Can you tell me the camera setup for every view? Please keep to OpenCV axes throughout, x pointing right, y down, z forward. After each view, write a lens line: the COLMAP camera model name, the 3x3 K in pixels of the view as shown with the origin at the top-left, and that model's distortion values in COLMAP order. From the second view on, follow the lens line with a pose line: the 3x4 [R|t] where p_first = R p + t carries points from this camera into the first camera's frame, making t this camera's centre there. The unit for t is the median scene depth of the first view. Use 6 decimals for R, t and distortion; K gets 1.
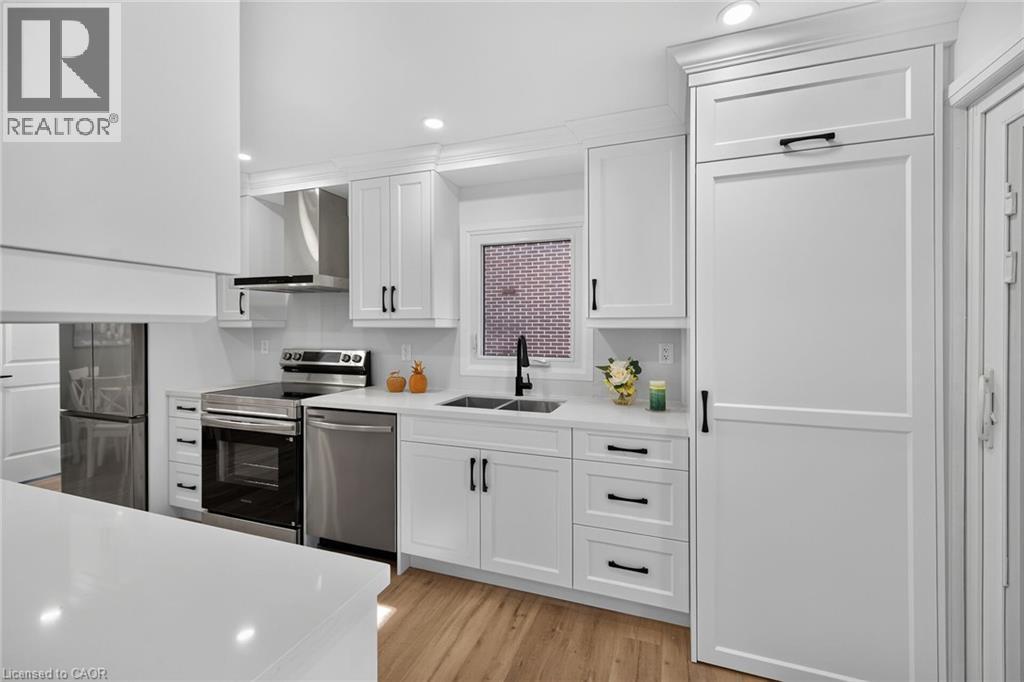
lens RADIAL K [[416.0, 0, 530.8], [0, 416.0, 331.4], [0, 0, 1]] dist [0.008944, 0.000023]
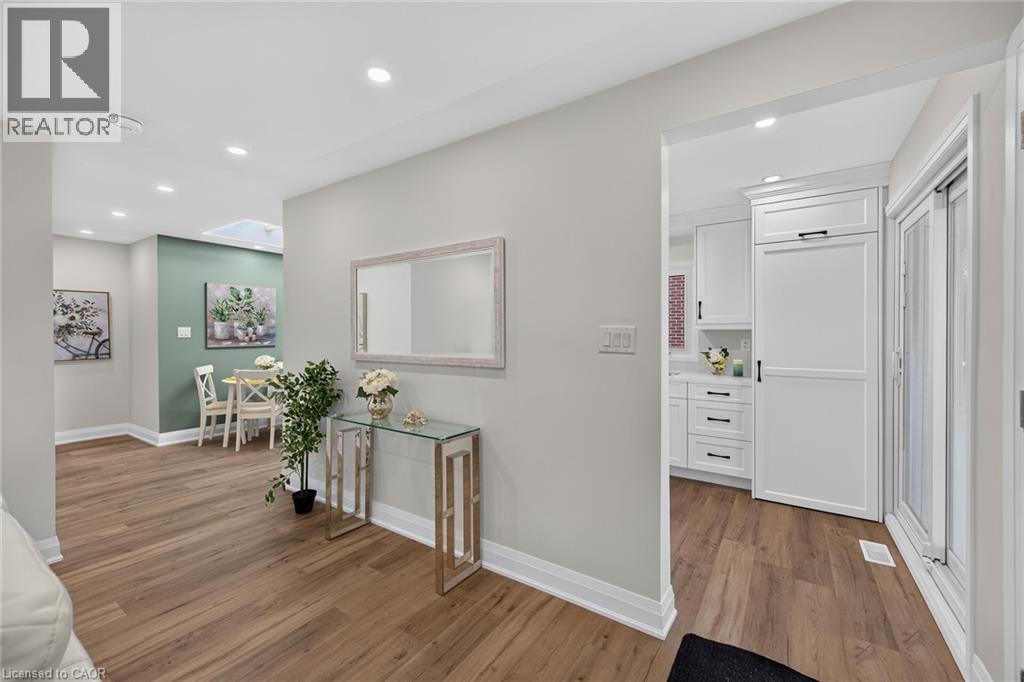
lens RADIAL K [[398.2, 0, 552.8], [0, 398.2, 338.2], [0, 0, 1]] dist [0.001322, 0.000090]
pose [[0.980274, 0.000673, -0.197644, -0.118964], [0.000401, 0.999985, 0.005391, 0.018687], [0.197645, -0.005364, 0.980259, -0.741528]]
